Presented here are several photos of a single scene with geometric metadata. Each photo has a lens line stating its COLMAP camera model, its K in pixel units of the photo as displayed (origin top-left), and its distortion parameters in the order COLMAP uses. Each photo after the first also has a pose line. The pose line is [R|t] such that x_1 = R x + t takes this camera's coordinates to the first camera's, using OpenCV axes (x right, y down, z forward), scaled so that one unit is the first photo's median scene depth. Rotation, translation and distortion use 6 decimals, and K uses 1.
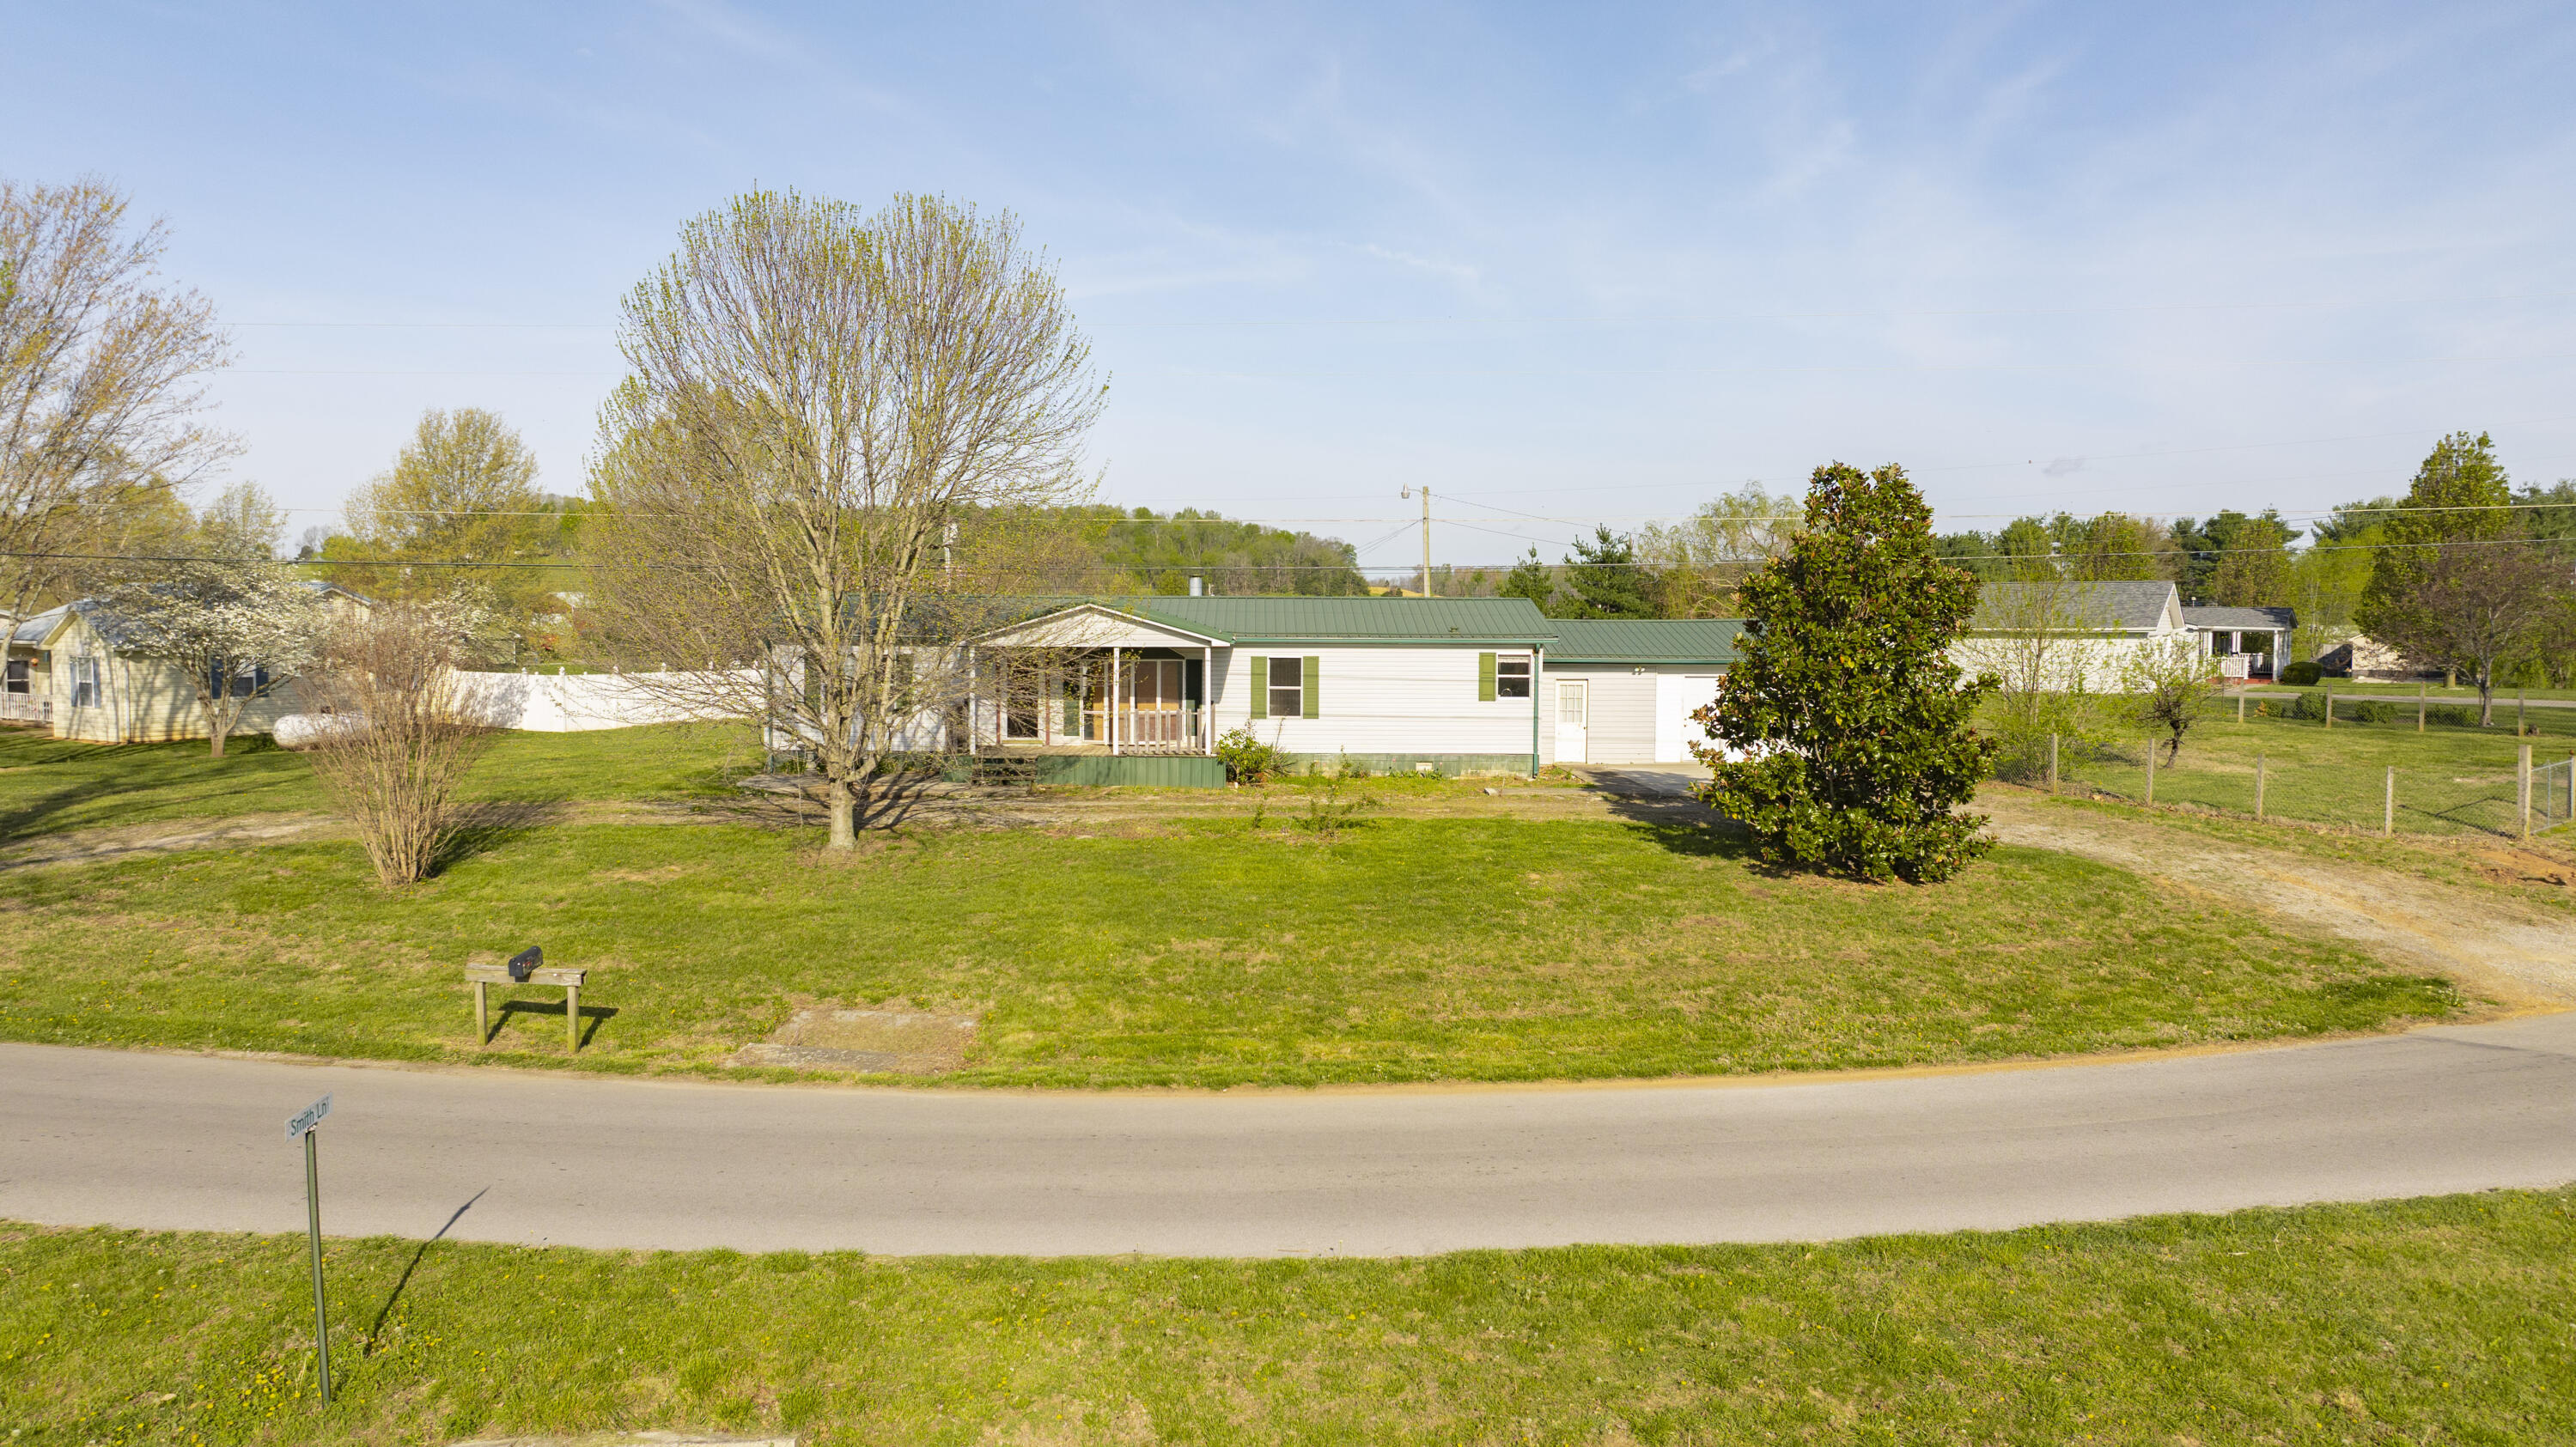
lens RADIAL K [[1821.2, 0, 1293.3], [0, 1821.2, 714.0], [0, 0, 1]] dist [-0.020760, 0.000080]
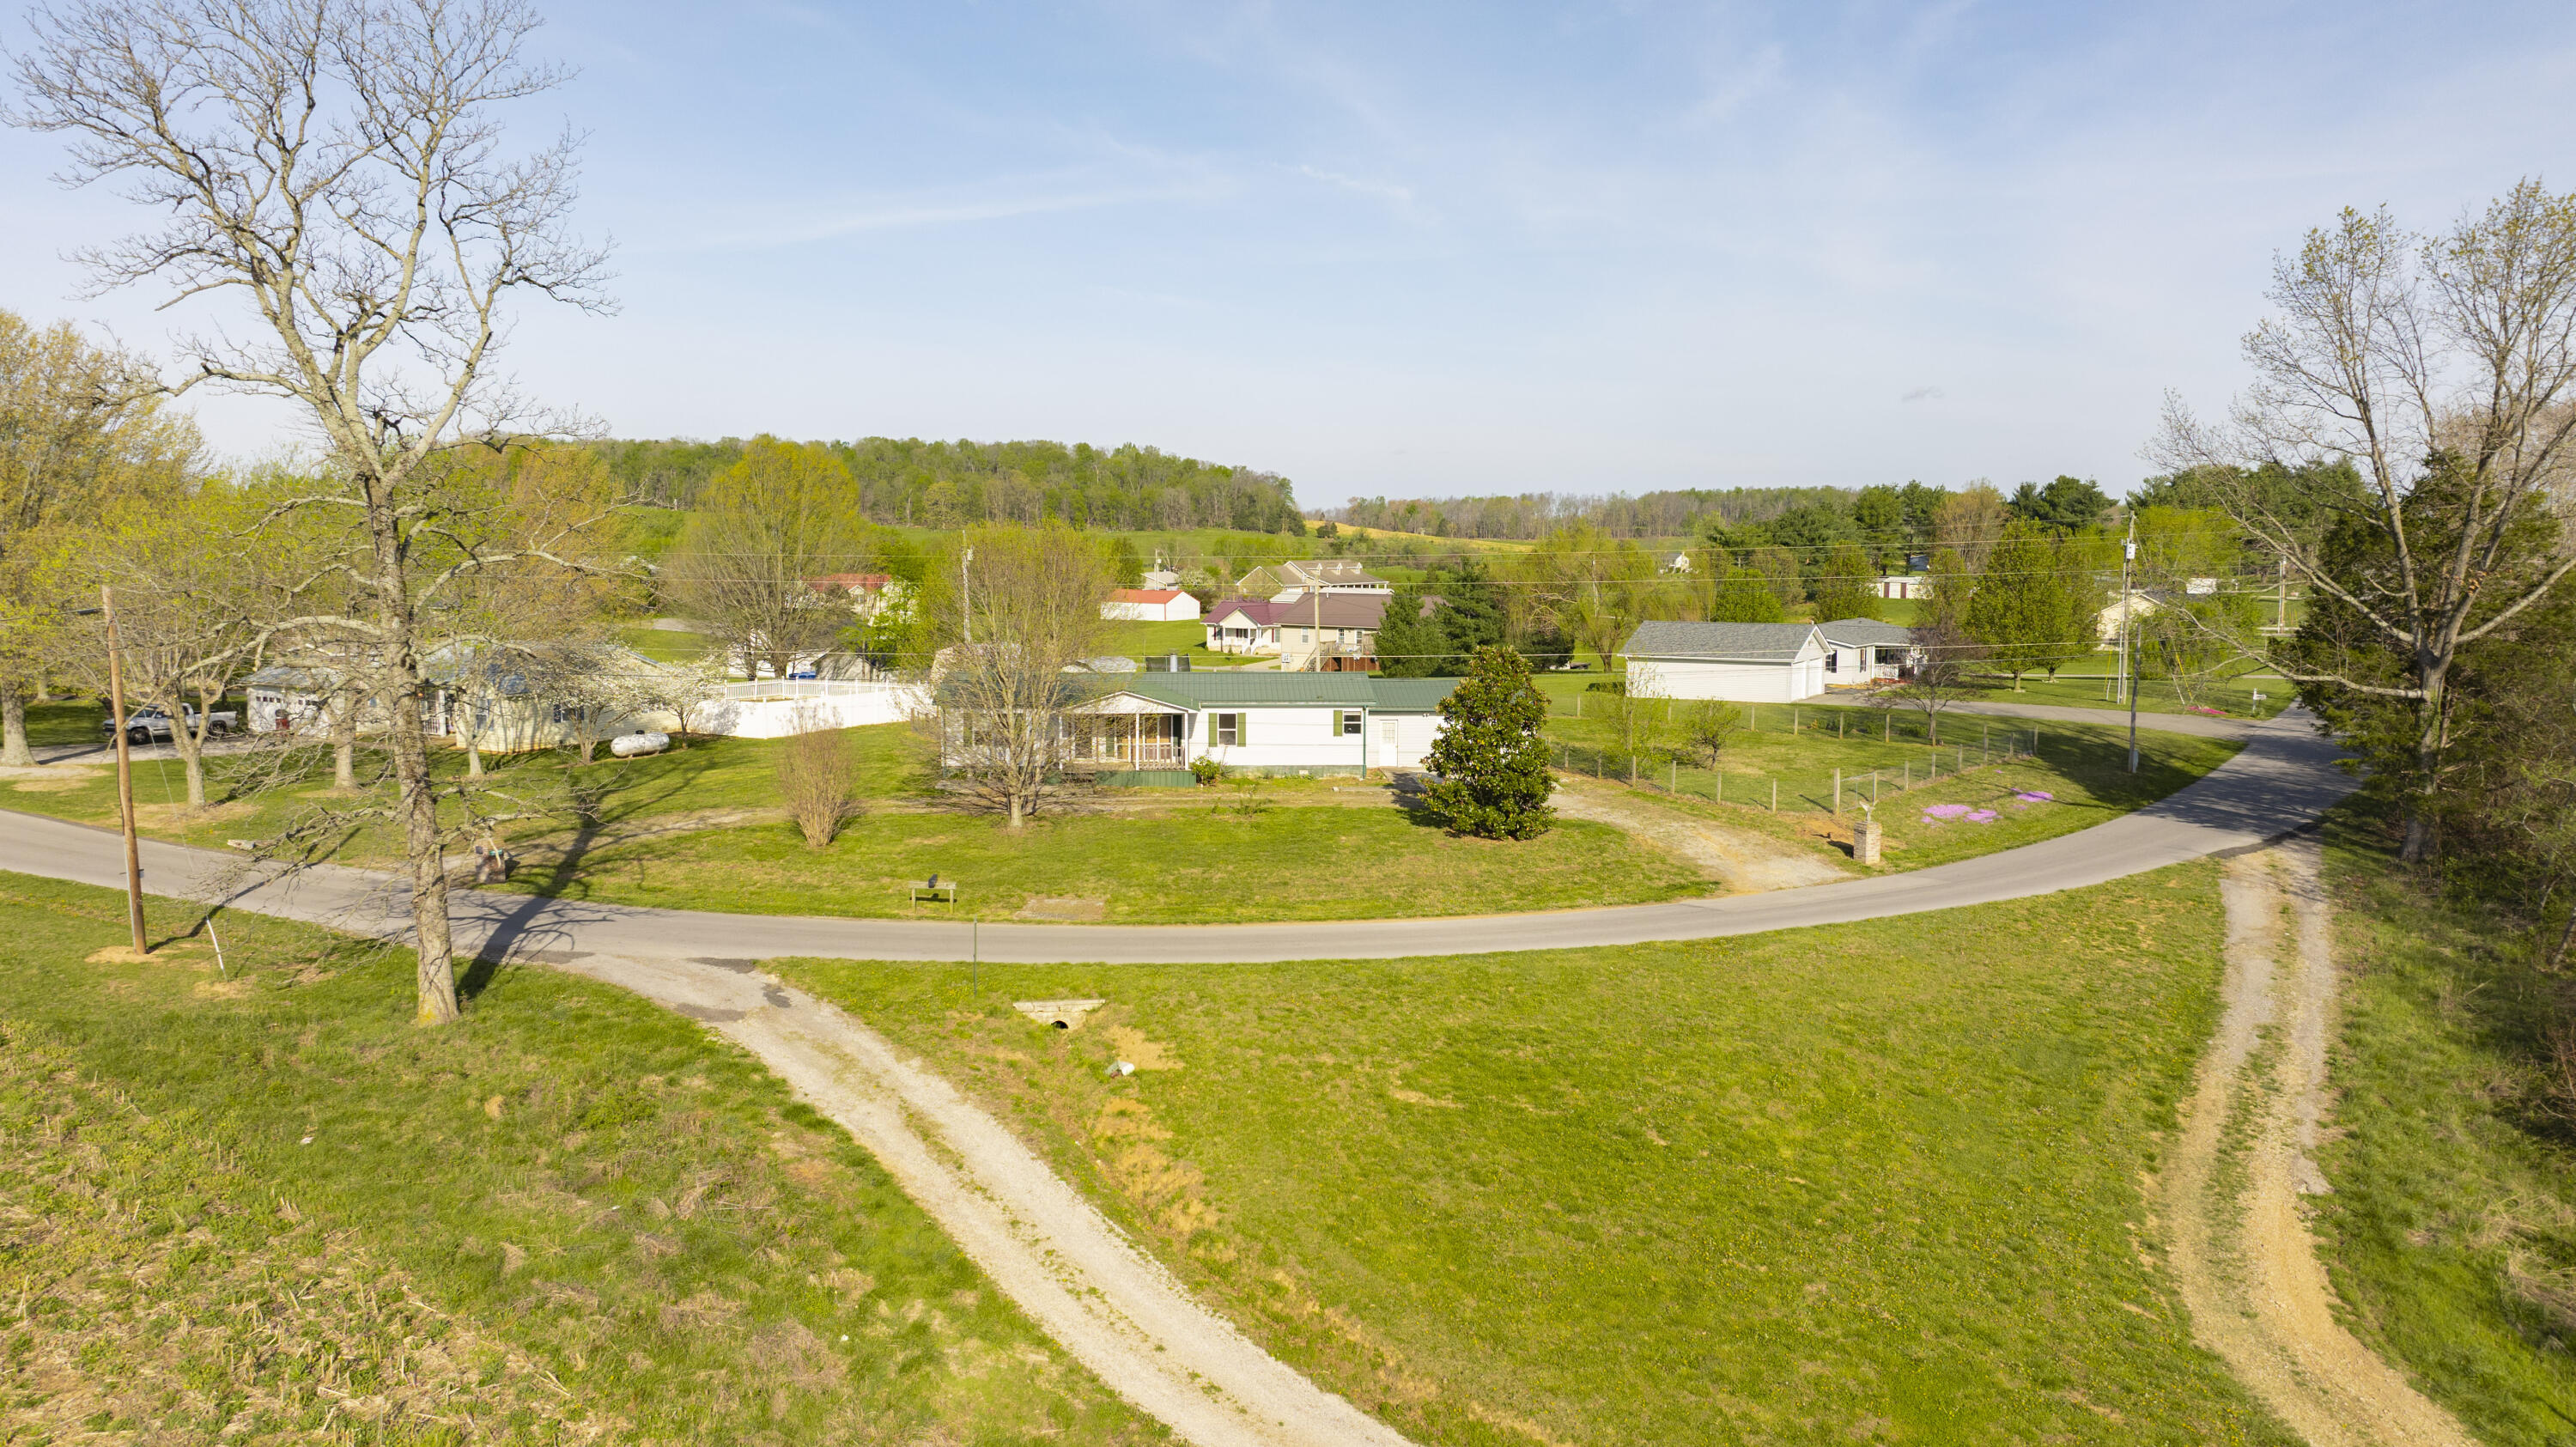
lens RADIAL K [[1821.5, 0, 1289.1], [0, 1821.5, 734.2], [0, 0, 1]] dist [-0.020760, 0.000080]
pose [[0.999491, -0.006296, 0.031285, 0.000351], [0.004626, 0.998576, 0.053150, -0.108925], [-0.031575, -0.052979, 0.998096, -0.841715]]
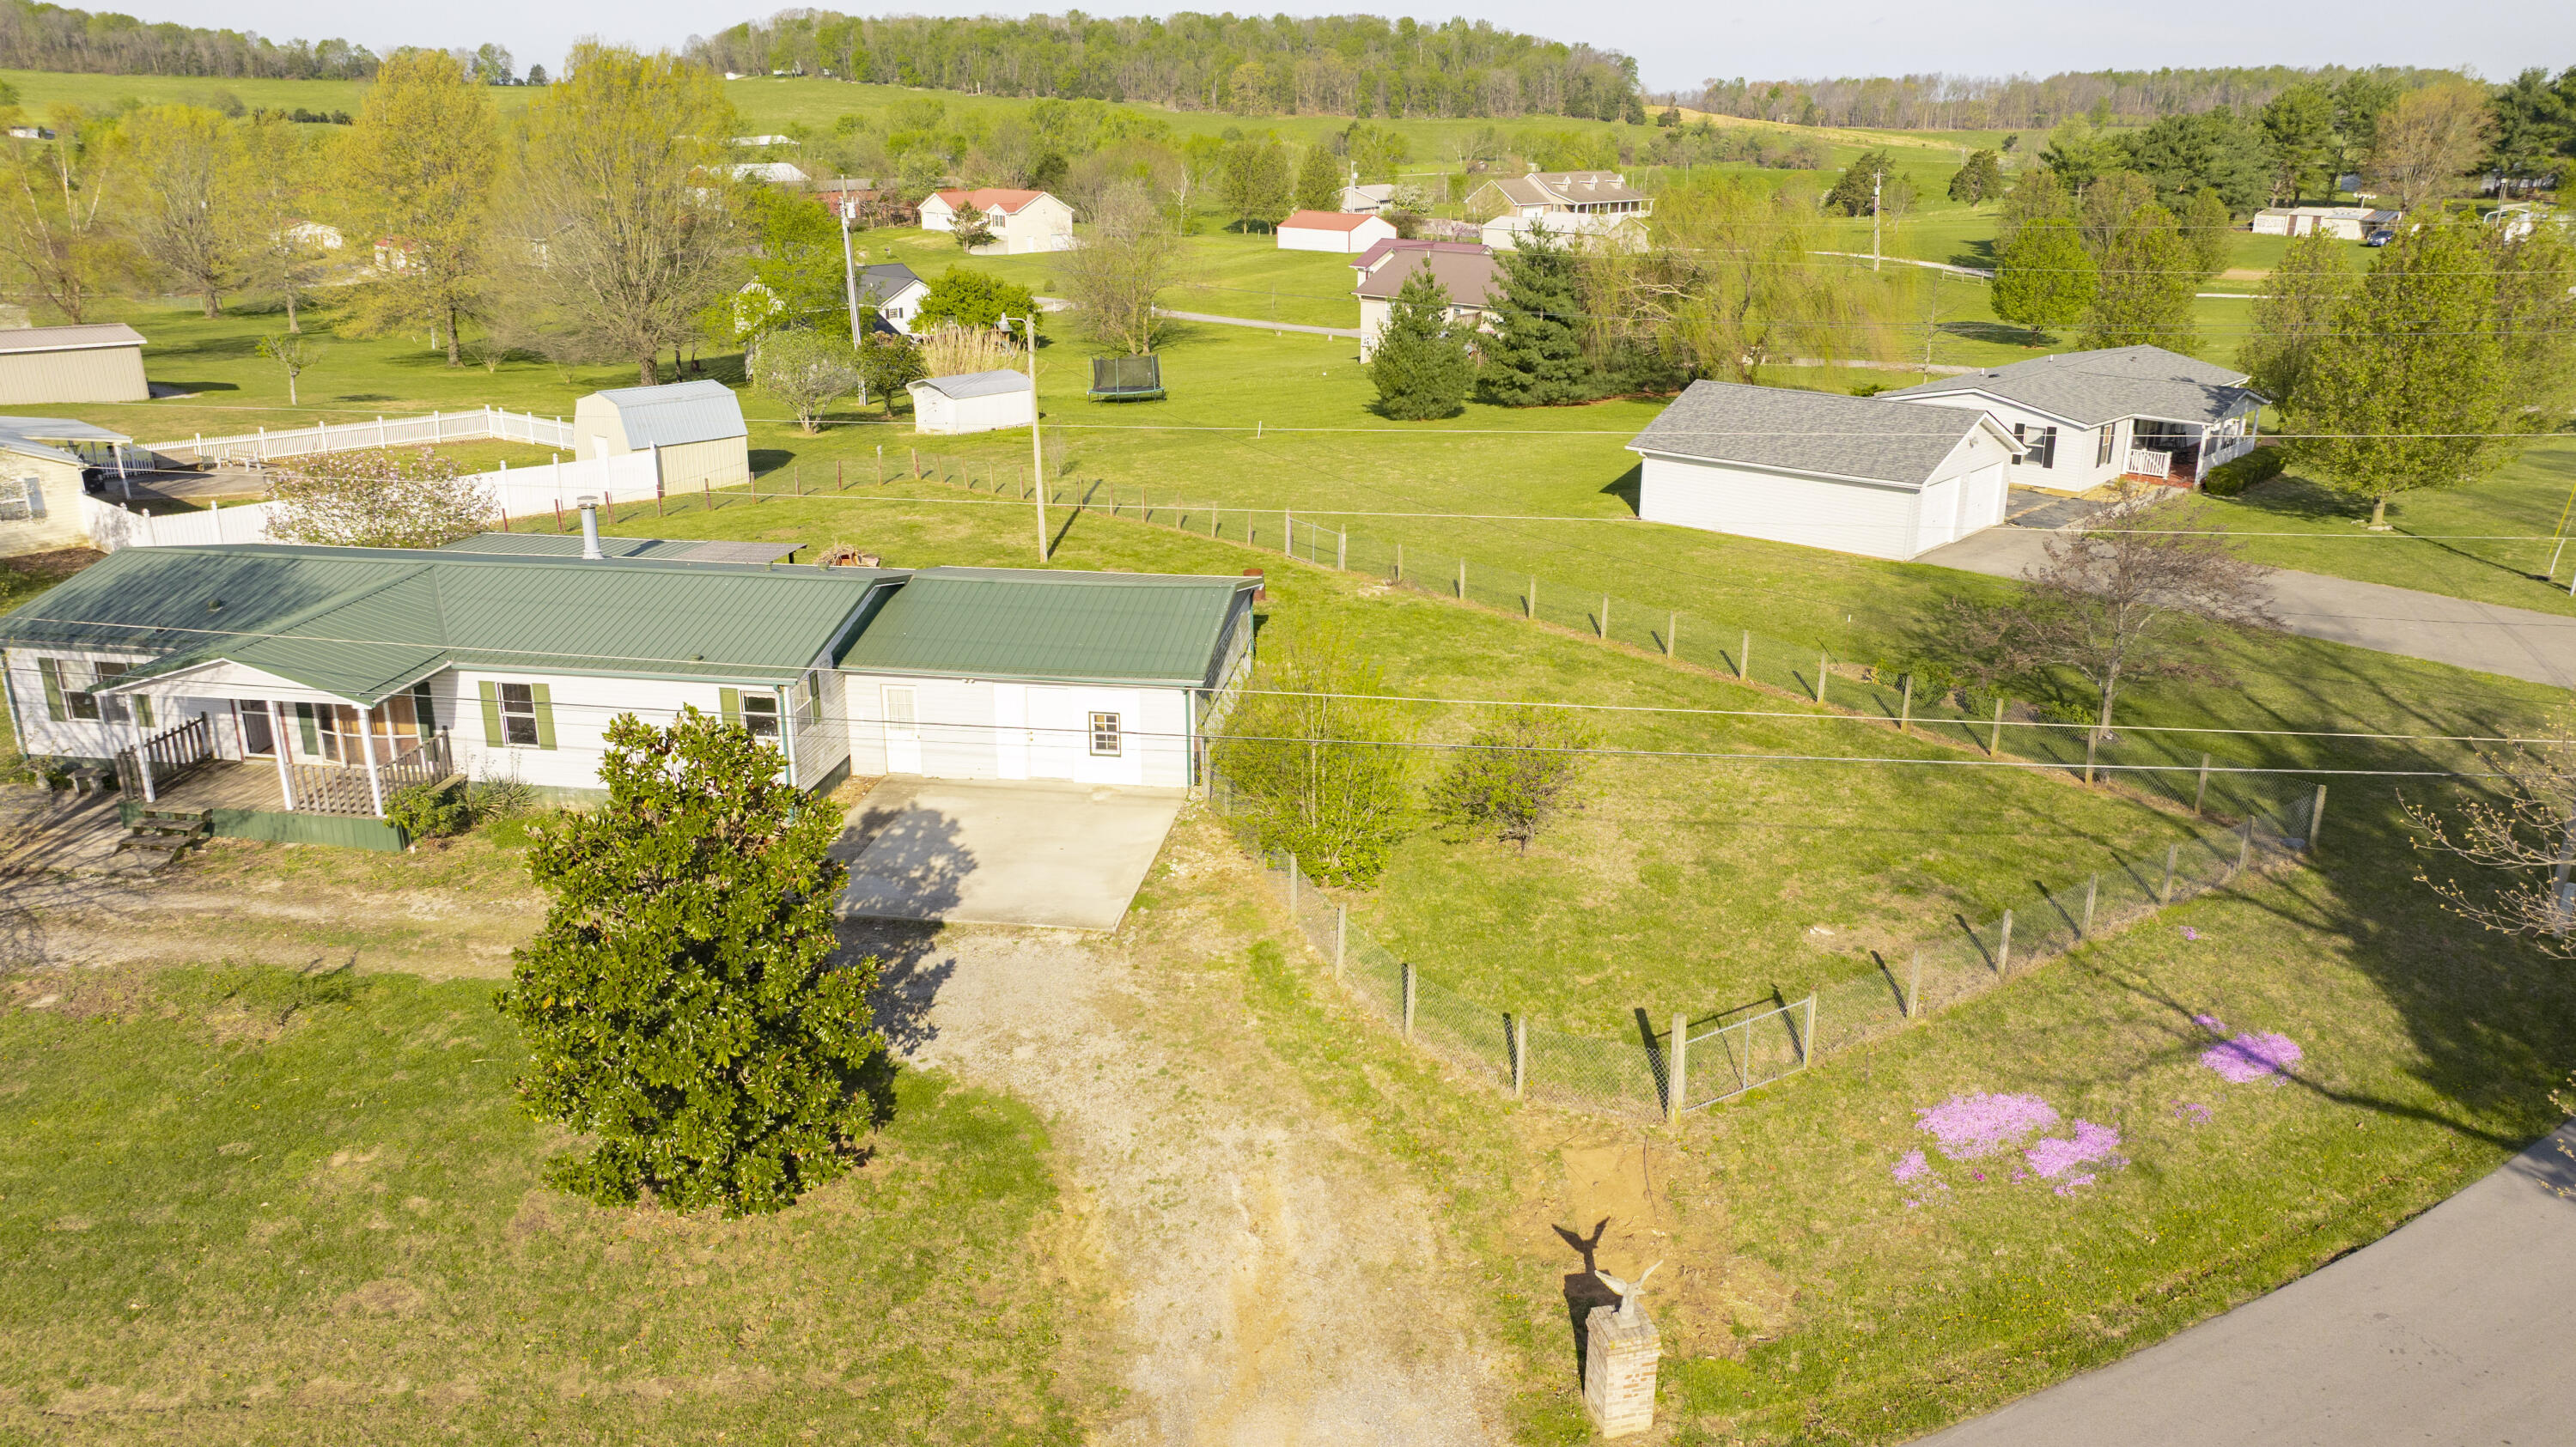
lens RADIAL K [[1821.2, 0, 1280.3], [0, 1821.2, 712.3], [0, 0, 1]] dist [-0.020760, 0.000080]
pose [[0.986007, 0.050896, -0.158746, 0.517561], [-0.008128, 0.965800, 0.259162, -0.255881], [0.166507, -0.254245, 0.952699, 0.210549]]
